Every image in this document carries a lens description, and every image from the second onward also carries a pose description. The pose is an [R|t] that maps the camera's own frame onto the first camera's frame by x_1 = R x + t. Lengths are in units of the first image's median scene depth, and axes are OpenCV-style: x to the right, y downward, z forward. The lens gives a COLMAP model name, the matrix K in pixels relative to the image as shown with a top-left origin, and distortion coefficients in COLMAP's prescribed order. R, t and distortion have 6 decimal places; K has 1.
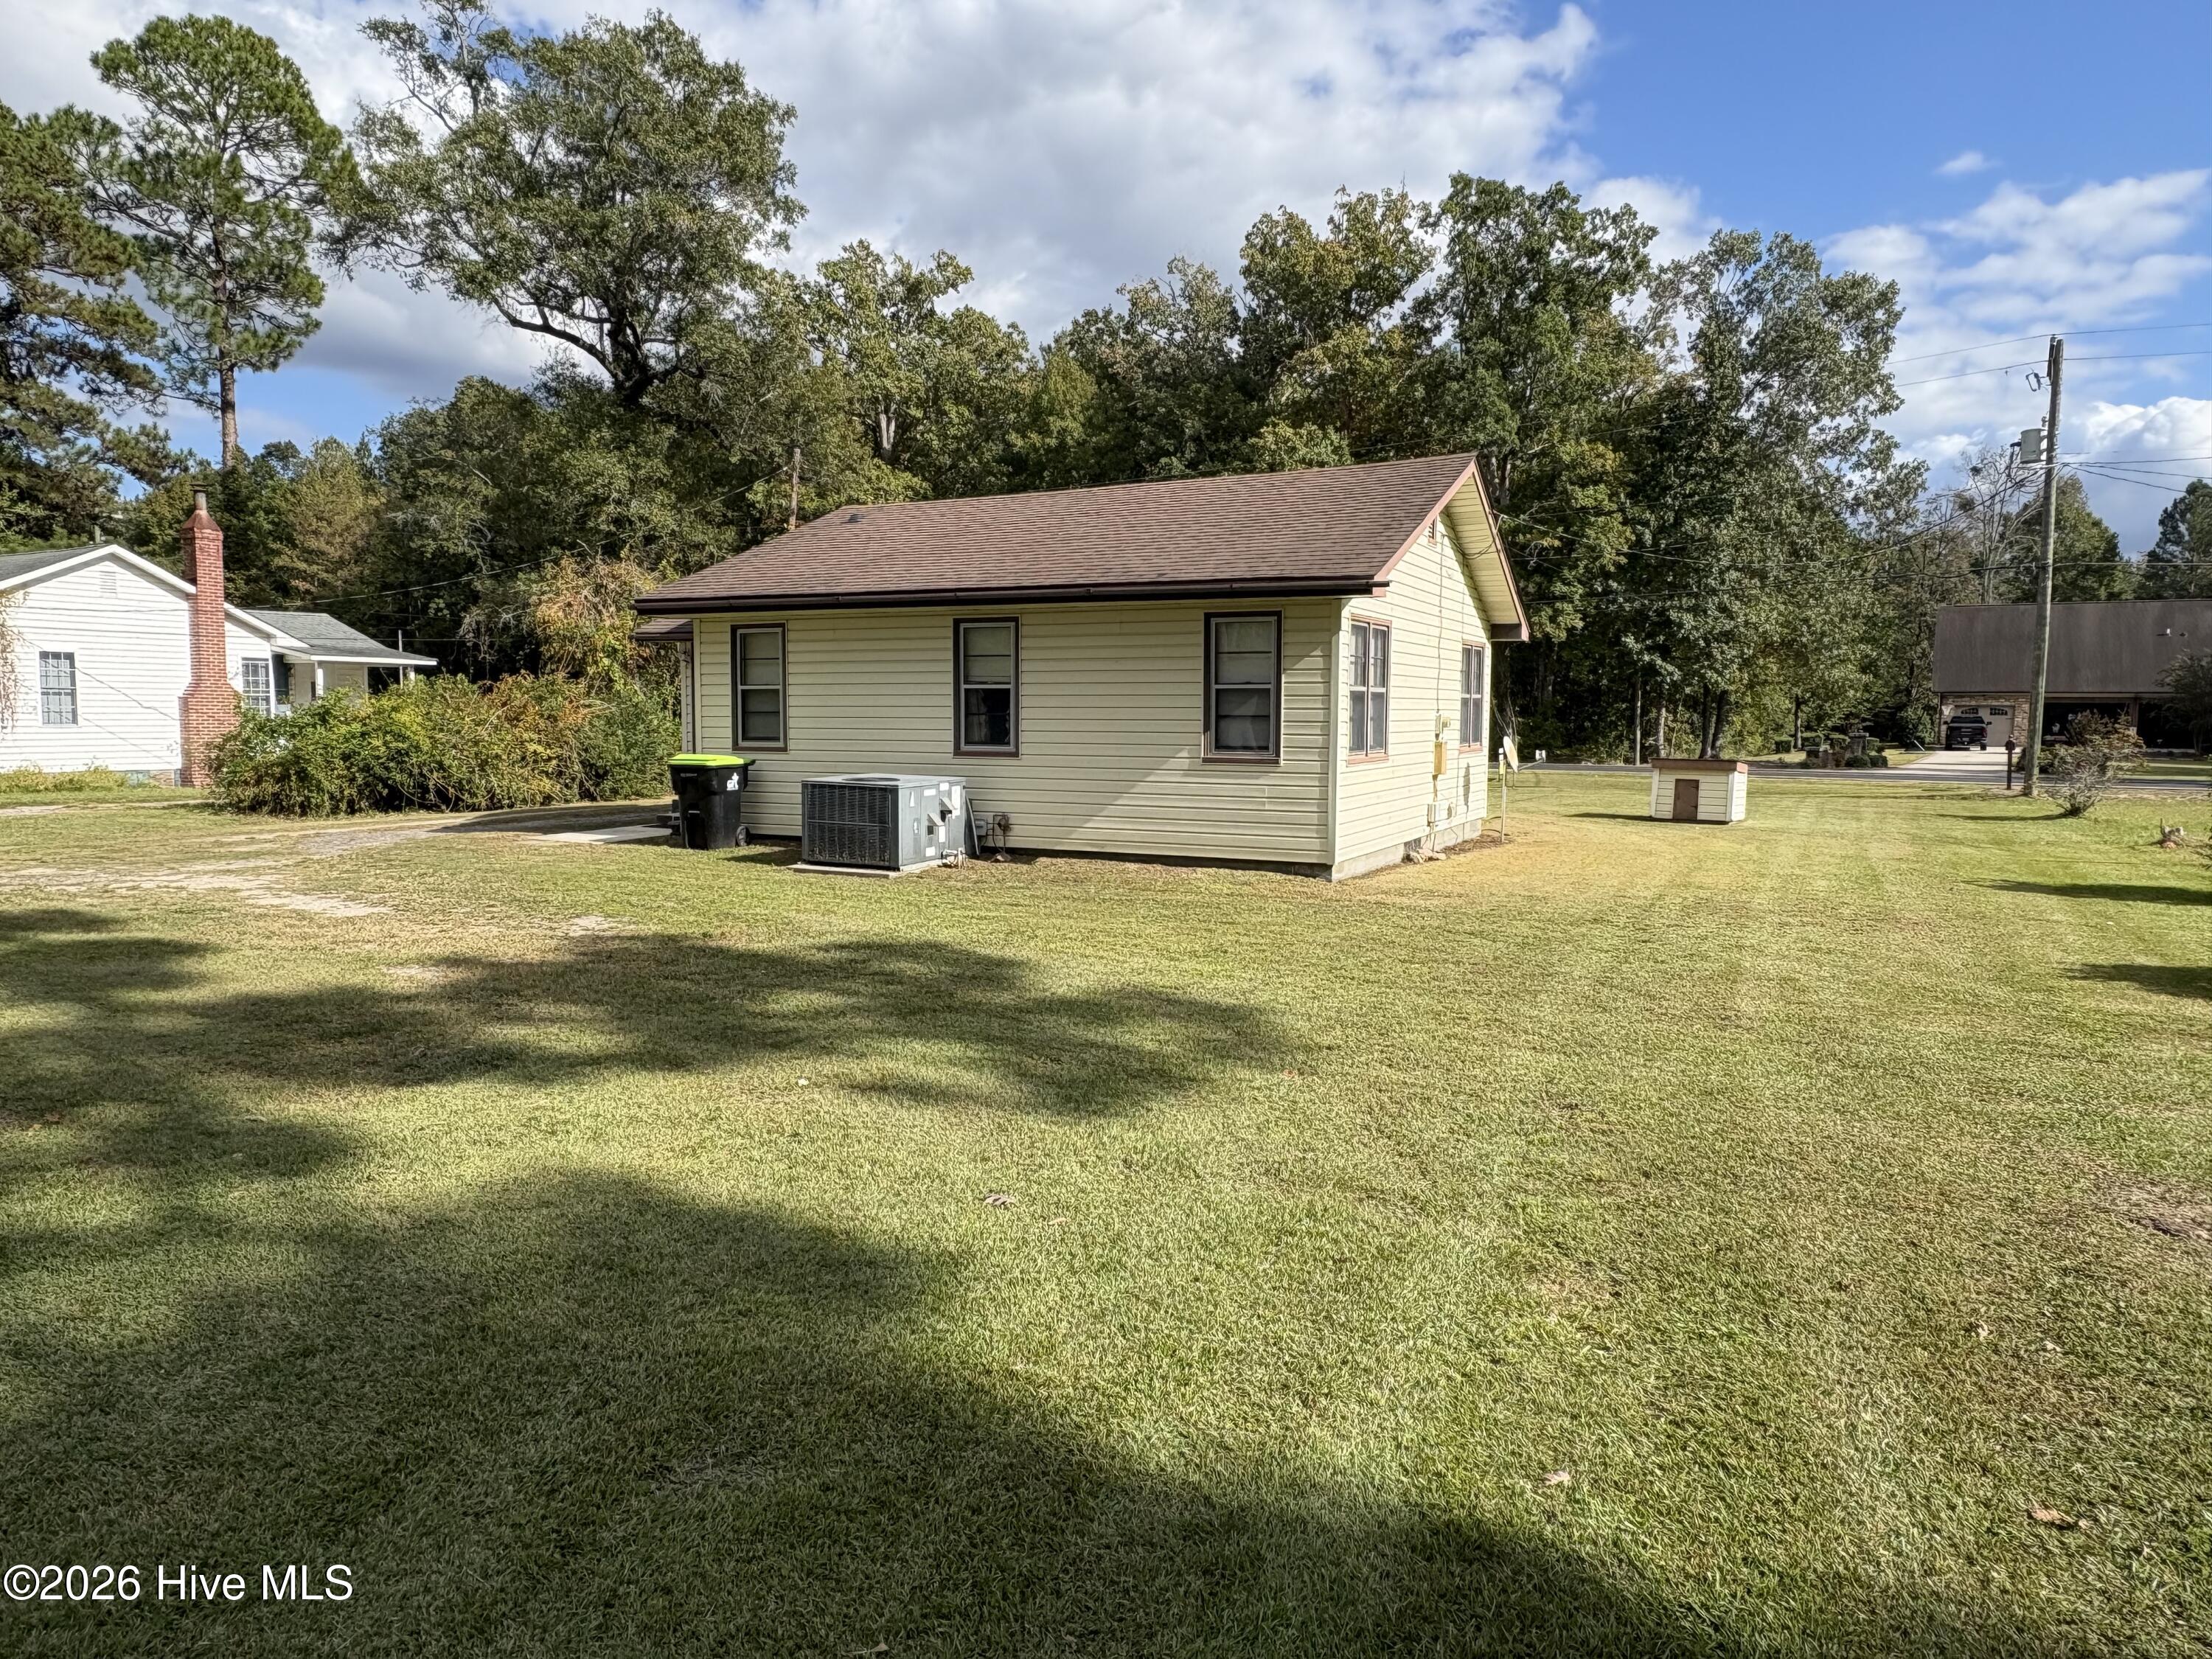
lens RADIAL K [[1407.3, 0, 1092.8], [0, 1407.3, 842.2], [0, 0, 1]] dist [-0.003713, -0.001535]
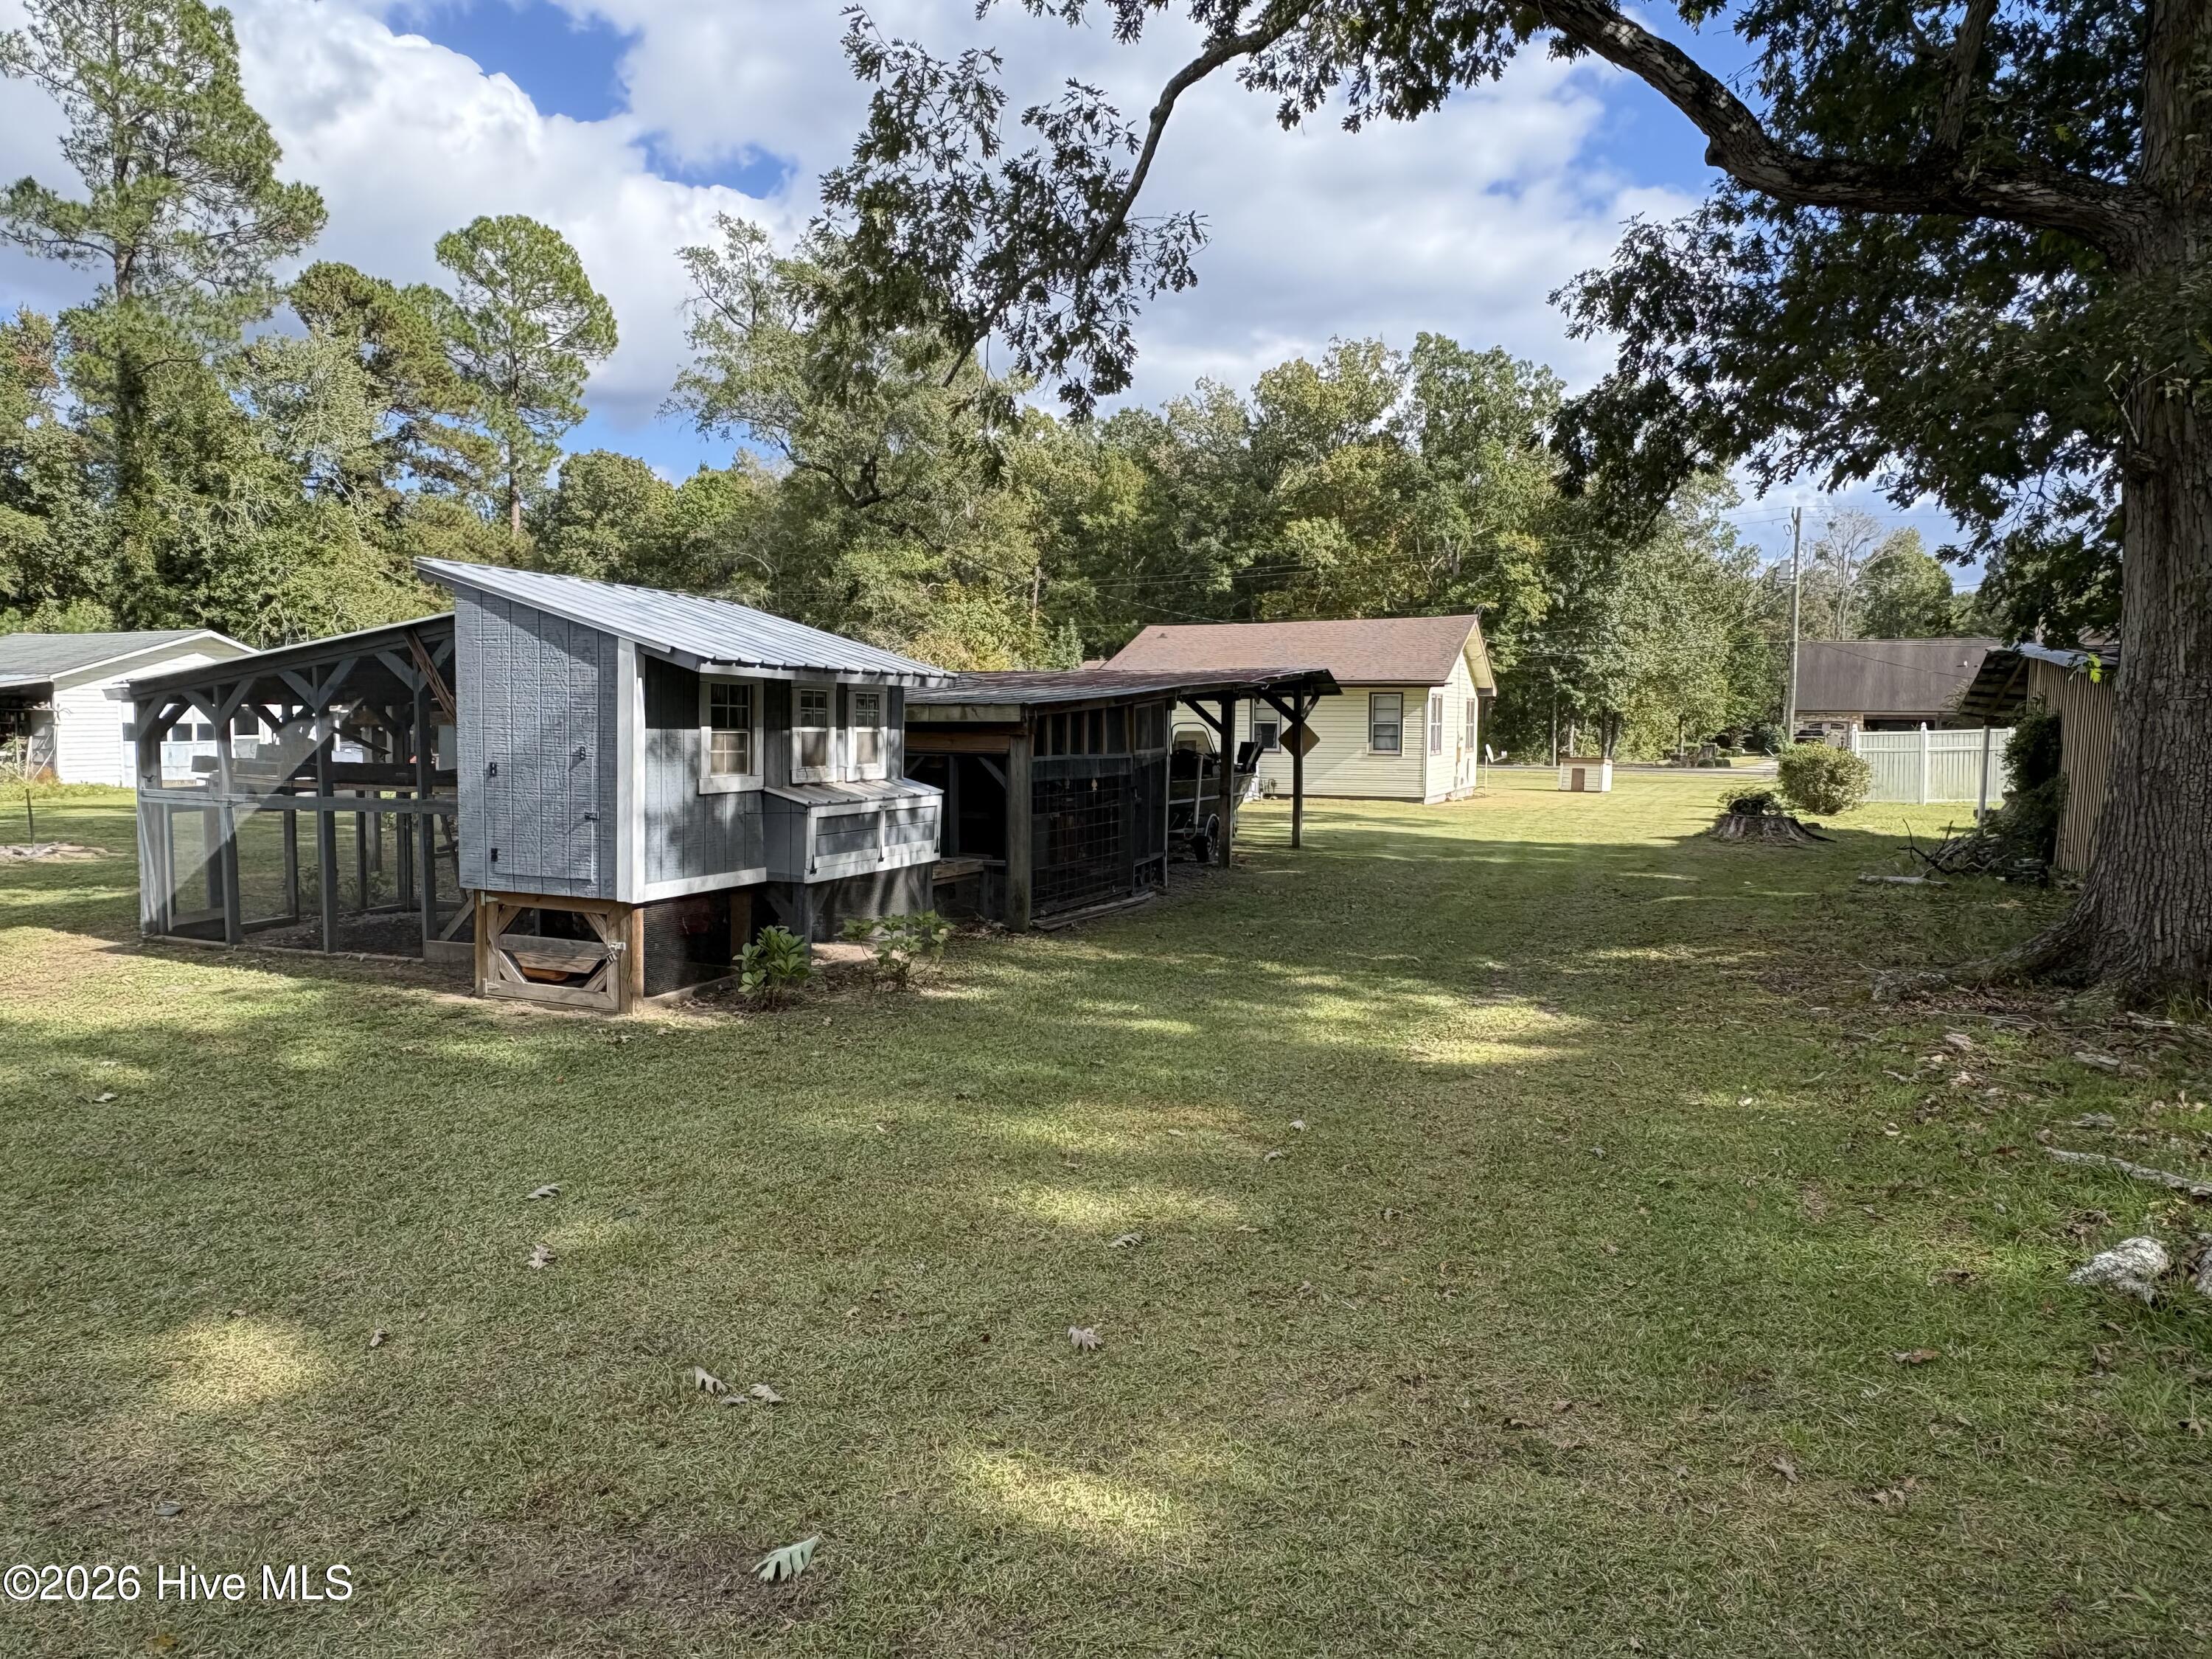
lens RADIAL K [[1407.3, 0, 1107.5], [0, 1407.3, 835.3], [0, 0, 1]] dist [-0.003713, -0.001535]
pose [[0.998321, -0.005232, 0.057685, -0.271537], [0.005986, 0.999899, -0.012916, 0.057724], [-0.057611, 0.013239, 0.998251, -0.727823]]
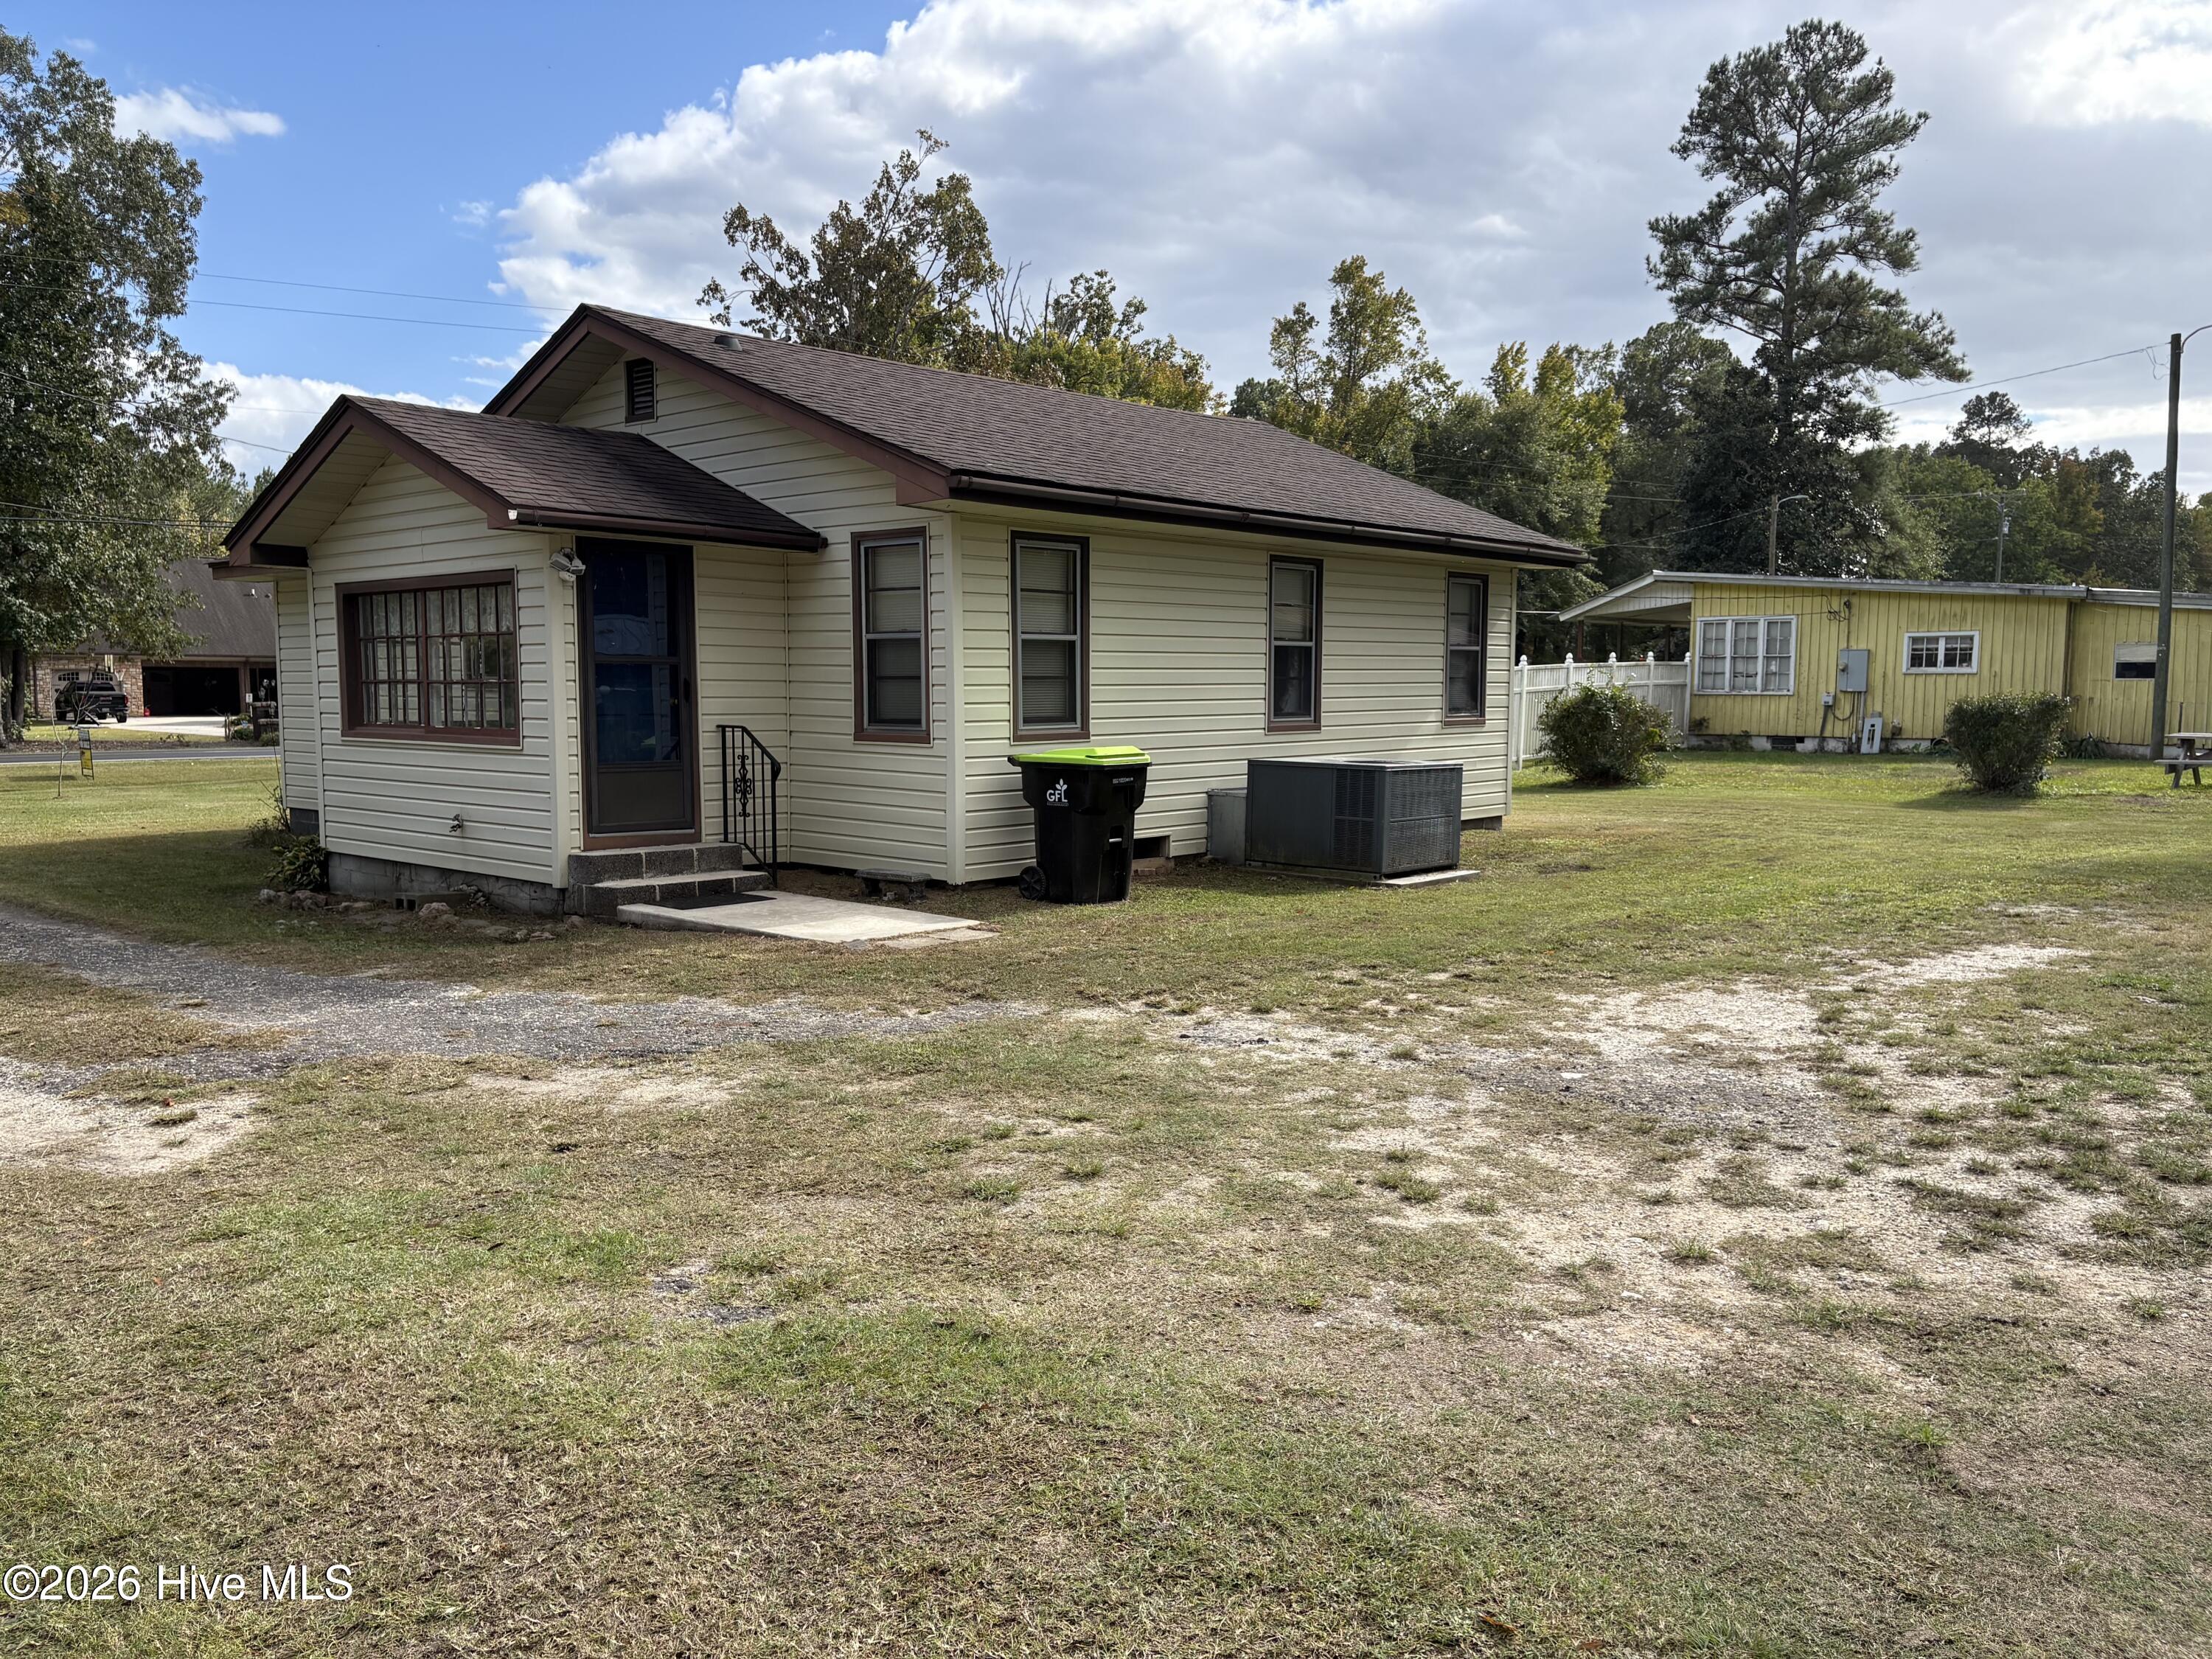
lens RADIAL K [[1692.1, 0, 1105.4], [0, 1692.1, 834.8], [0, 0, 1]] dist [-0.002869, -0.002349]
pose [[0.277845, -0.094940, 0.955923, -0.606042], [0.092317, 0.993137, 0.071804, -0.047854], [-0.956180, 0.068298, 0.284703, 0.493985]]
